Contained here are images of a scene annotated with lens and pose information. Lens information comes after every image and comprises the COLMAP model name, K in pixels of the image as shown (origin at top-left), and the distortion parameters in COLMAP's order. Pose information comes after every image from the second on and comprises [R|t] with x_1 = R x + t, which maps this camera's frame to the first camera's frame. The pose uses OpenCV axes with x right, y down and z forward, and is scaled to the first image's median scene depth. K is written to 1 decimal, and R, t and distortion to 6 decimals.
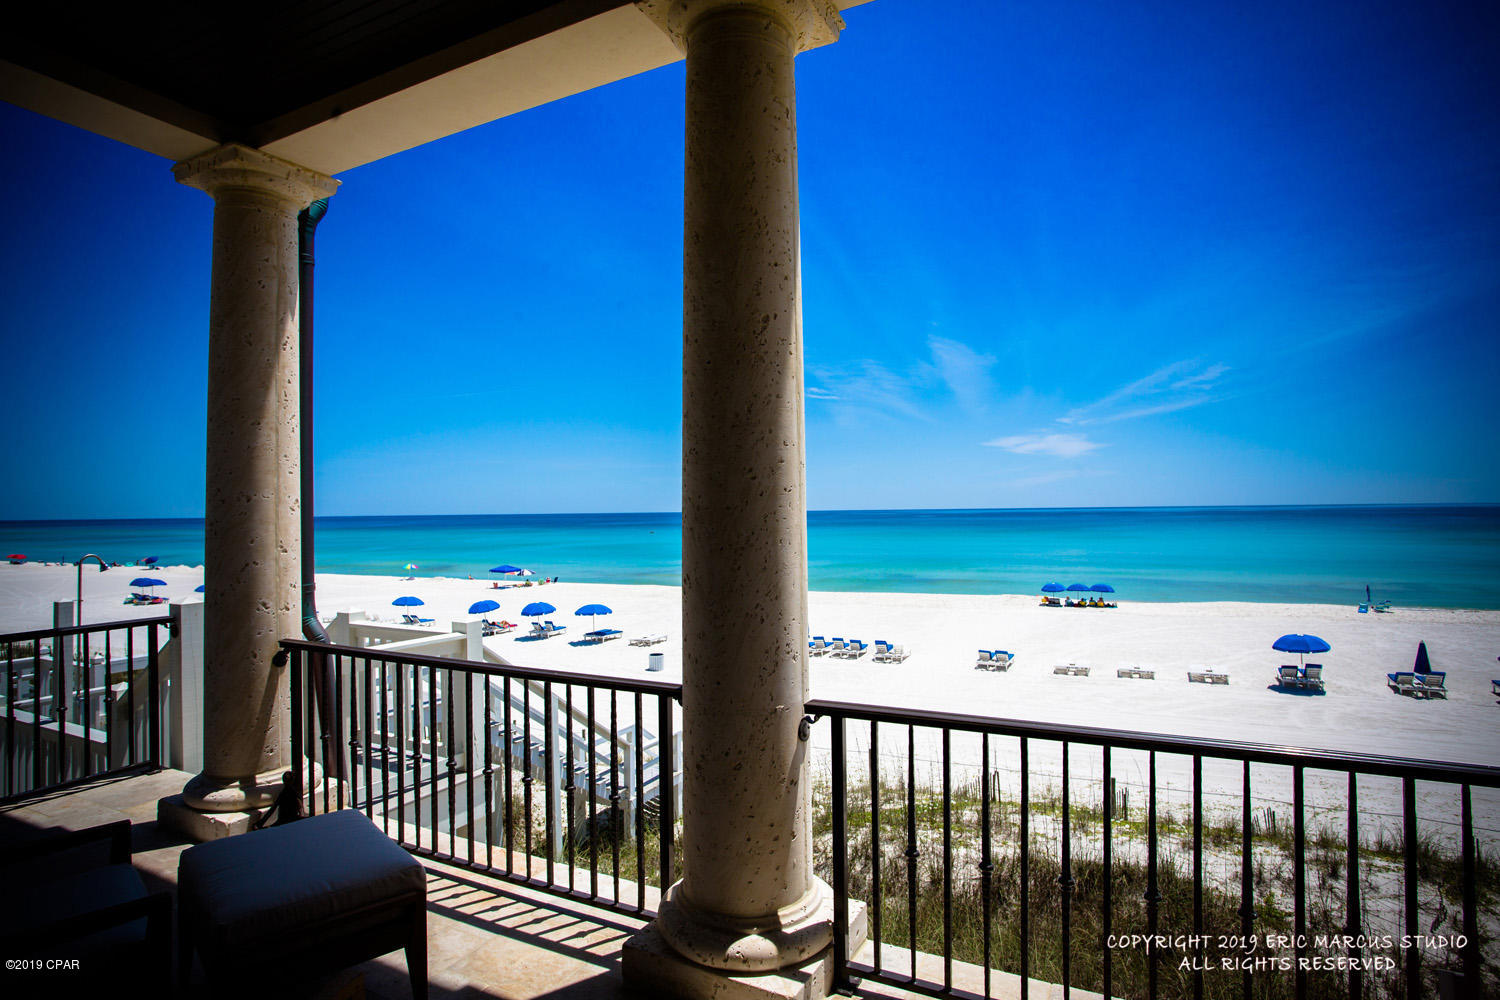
lens RADIAL K [[805.6, 0, 750.0], [0, 805.6, 500.0], [0, 0, 1]] dist [-0.093012, 0.061896]
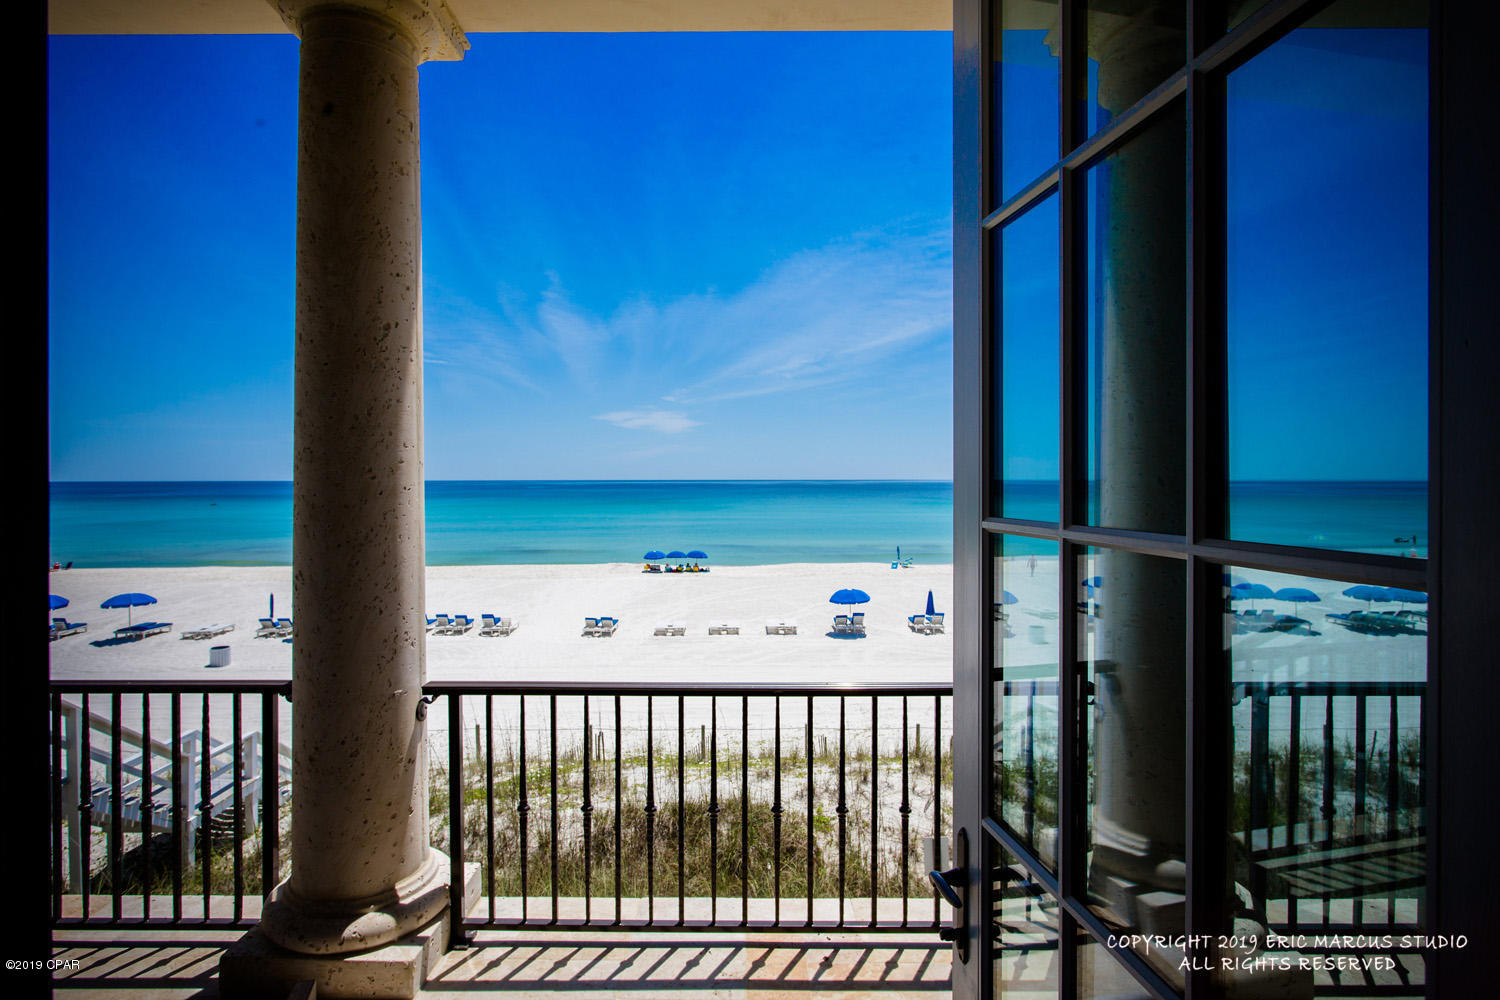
lens RADIAL K [[790.6, 0, 743.1], [0, 790.6, 480.5], [0, 0, 1]] dist [-0.002881, 0.000319]
pose [[0.890050, 0.010104, 0.455751, -0.033872], [-0.015765, 0.999839, 0.008621, -0.038155], [-0.455590, -0.014859, 0.890066, -0.139100]]
